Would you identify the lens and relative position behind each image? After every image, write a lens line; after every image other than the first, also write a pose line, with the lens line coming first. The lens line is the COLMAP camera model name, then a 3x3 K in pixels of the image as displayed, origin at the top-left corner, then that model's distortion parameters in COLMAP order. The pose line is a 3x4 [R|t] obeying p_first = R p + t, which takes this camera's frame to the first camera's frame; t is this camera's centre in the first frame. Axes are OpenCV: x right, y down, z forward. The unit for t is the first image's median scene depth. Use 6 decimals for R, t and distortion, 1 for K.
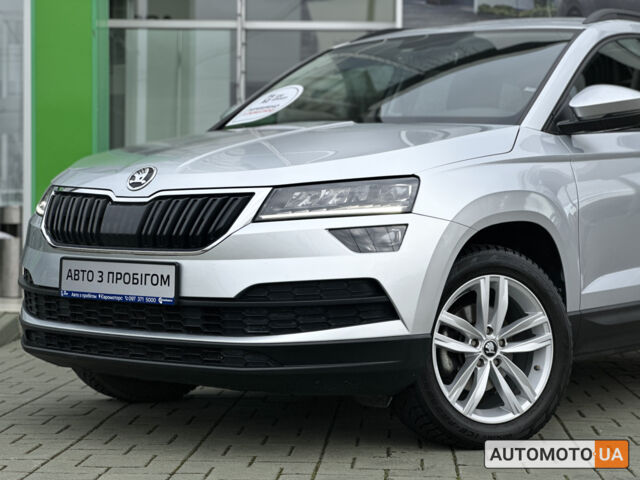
lens RADIAL K [[1404.3, 0, 314.4], [0, 1404.3, 212.6], [0, 0, 1]] dist [0.160531, 0.000000]
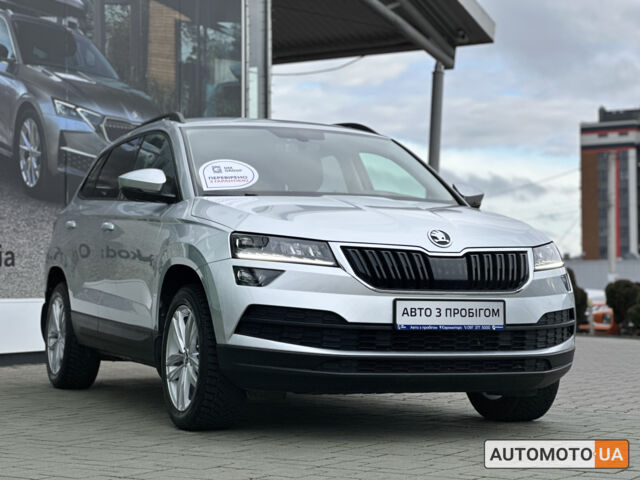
lens RADIAL K [[1406.4, 0, 321.1], [0, 1406.4, 237.1], [0, 0, 1]] dist [0.174932, 0.000000]
pose [[0.475280, 0.023476, 0.879521, -1.363170], [-0.002163, 0.999672, -0.025514, 0.008814], [-0.879832, 0.010224, 0.475175, 0.470179]]
